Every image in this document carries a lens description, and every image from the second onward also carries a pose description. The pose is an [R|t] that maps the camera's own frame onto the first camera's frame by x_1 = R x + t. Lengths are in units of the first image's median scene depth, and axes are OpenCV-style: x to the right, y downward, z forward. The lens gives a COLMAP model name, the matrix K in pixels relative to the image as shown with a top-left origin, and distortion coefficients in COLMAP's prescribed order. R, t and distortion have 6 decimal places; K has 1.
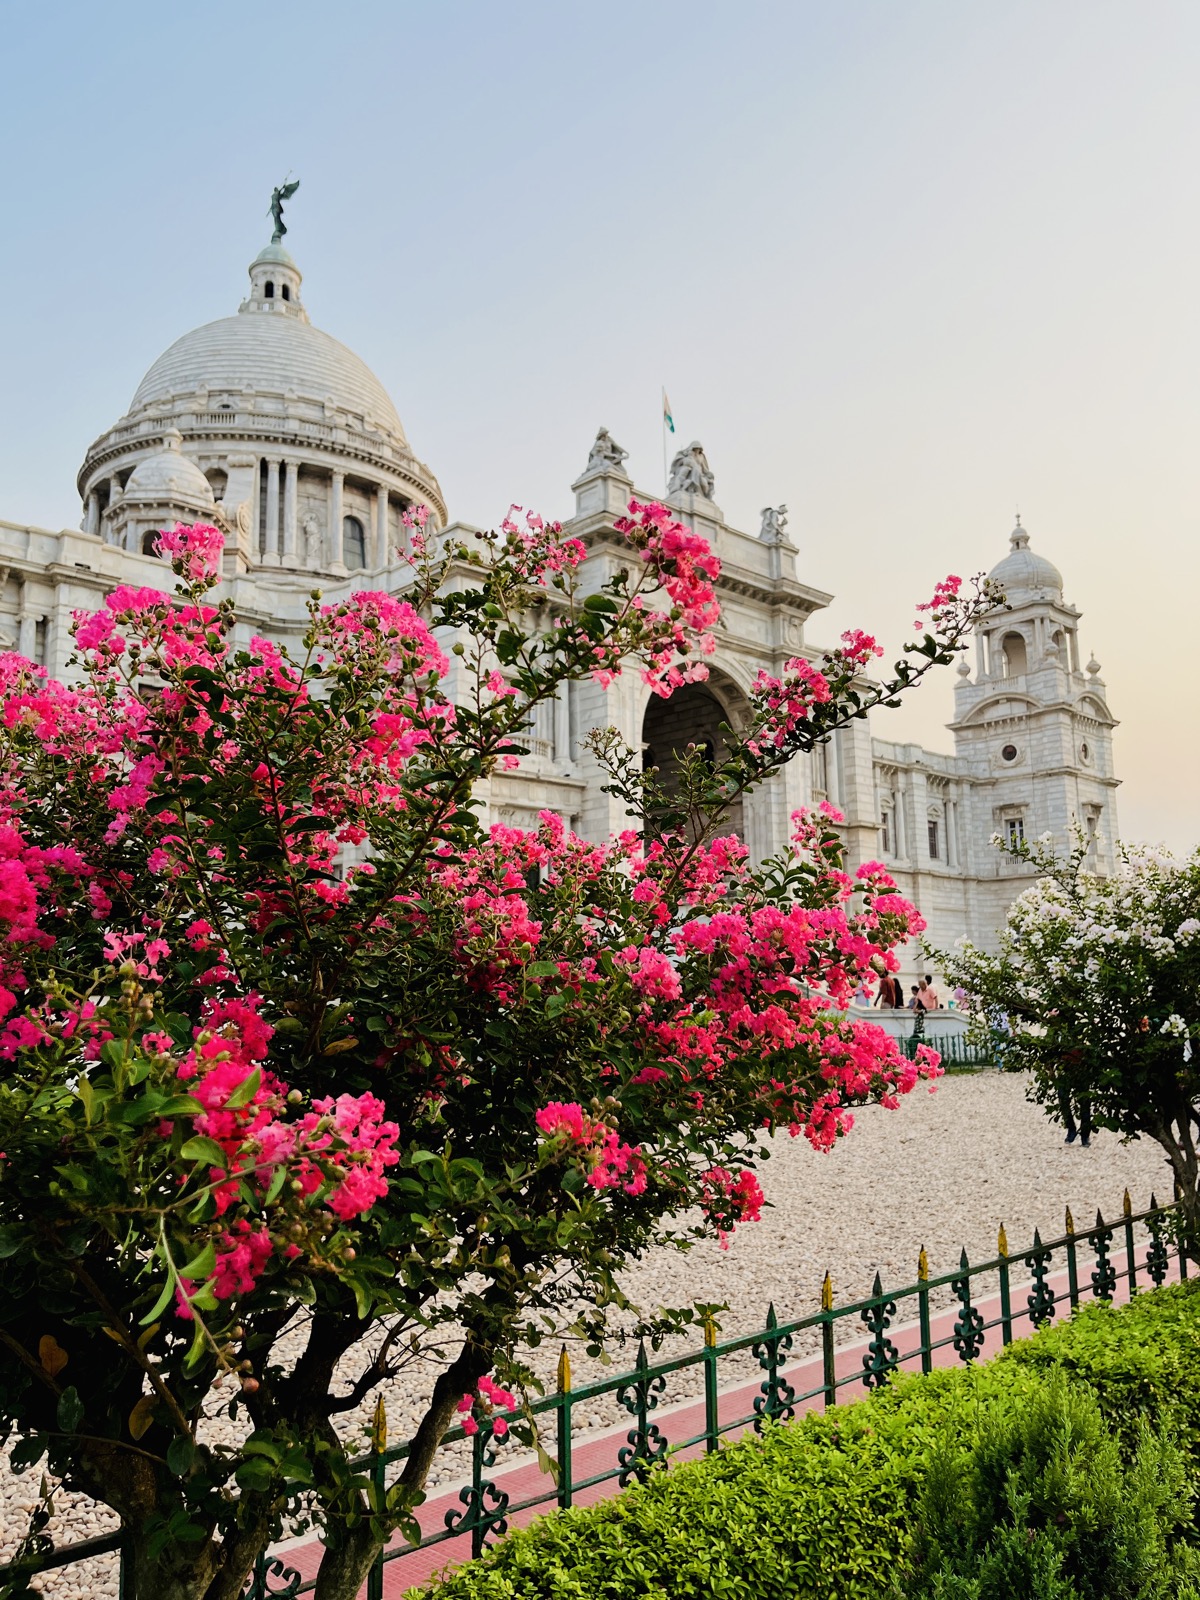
lens RADIAL K [[1224.7, 0, 600.0], [0, 1224.7, 800.0], [0, 0, 1]] dist [0.024988, -0.004169]
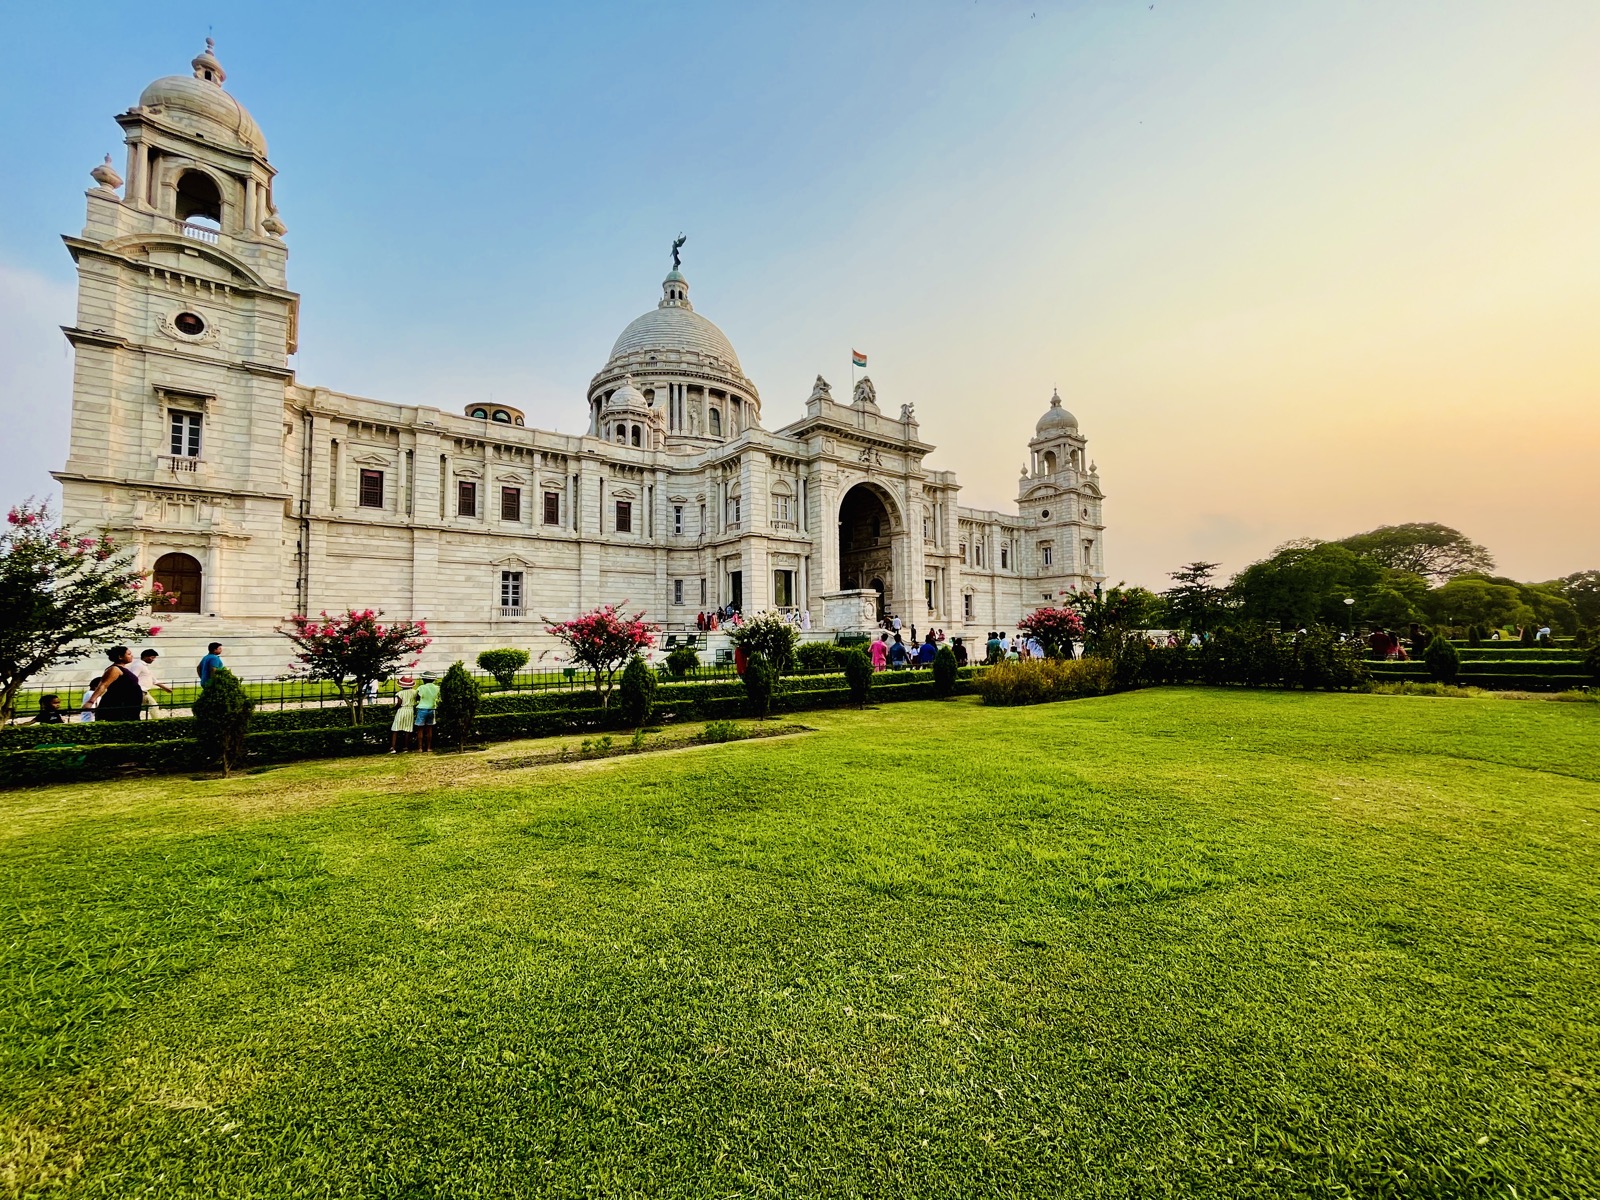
lens RADIAL K [[657.7, 0, 794.6], [0, 657.7, 595.1], [0, 0, 1]] dist [-0.001566, 0.000275]
pose [[0.994146, -0.006930, -0.107818, 0.054186], [0.017311, 0.995265, 0.095650, -0.019914], [0.106645, -0.096956, 0.989559, -0.123450]]
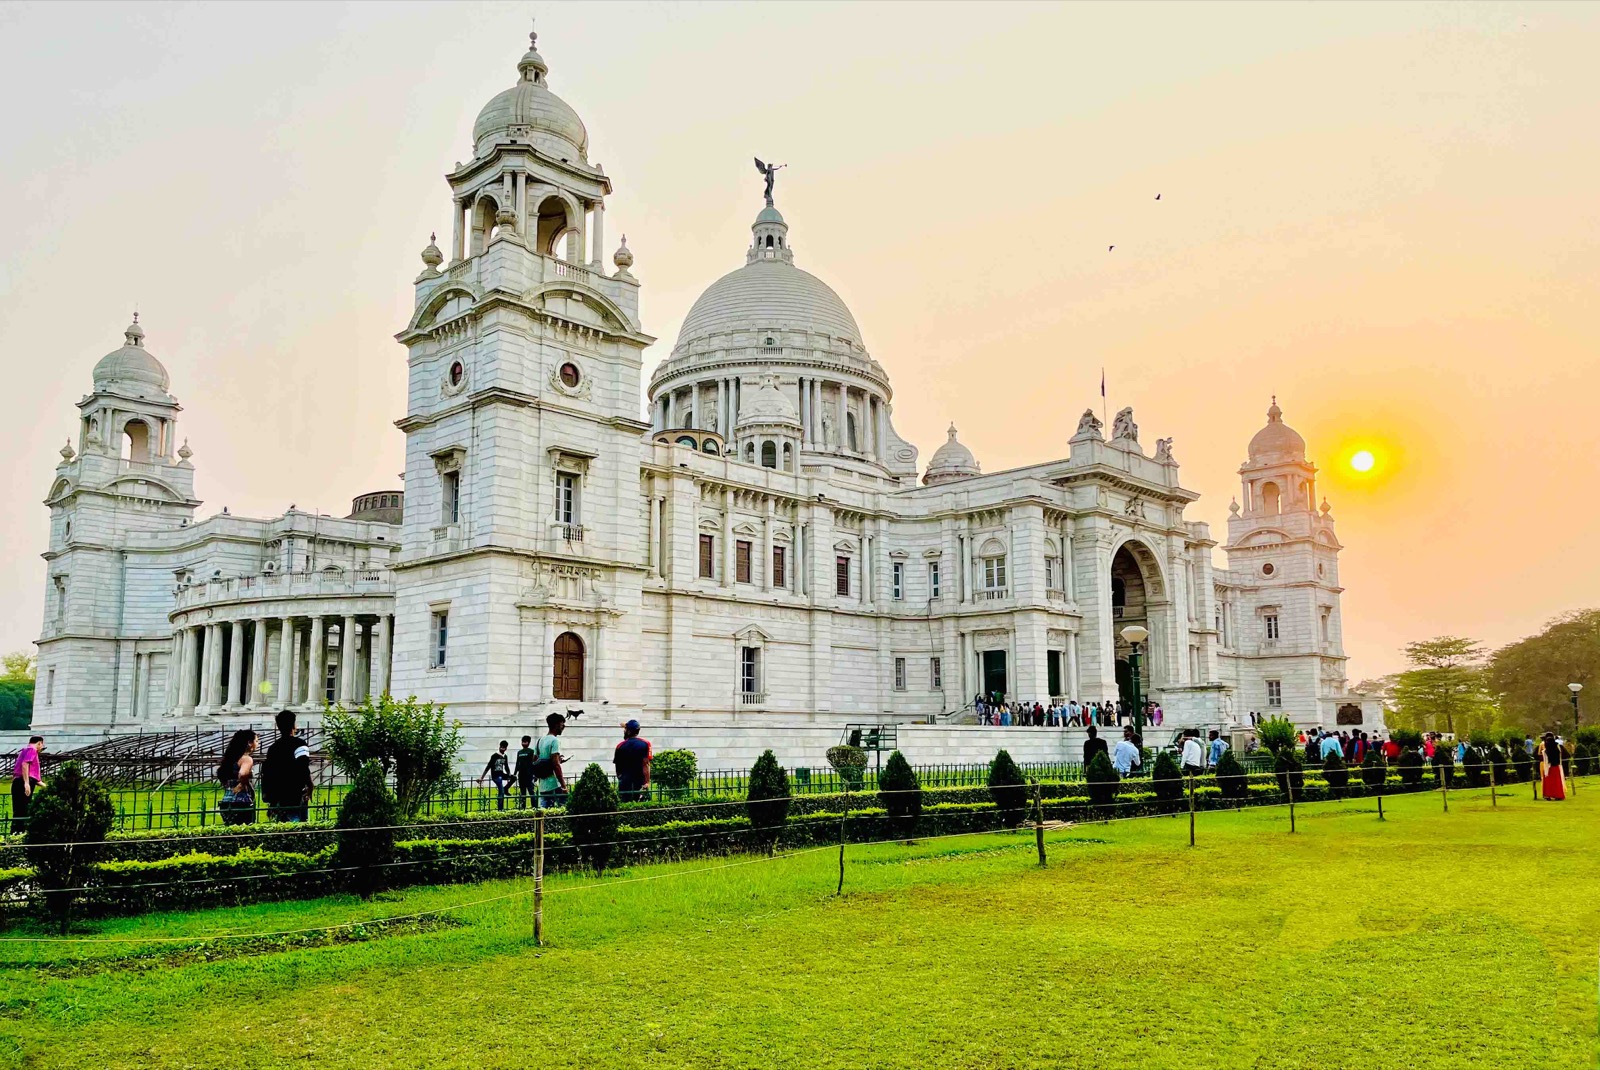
lens RADIAL K [[1190.8, 0, 800.2], [0, 1190.8, 579.7], [0, 0, 1]] dist [0.038867, -0.002148]
pose [[0.999521, 0.015153, 0.026966, -0.301179], [-0.015950, 0.999435, 0.029575, -0.070147], [-0.026503, -0.029991, 0.999199, -0.462120]]
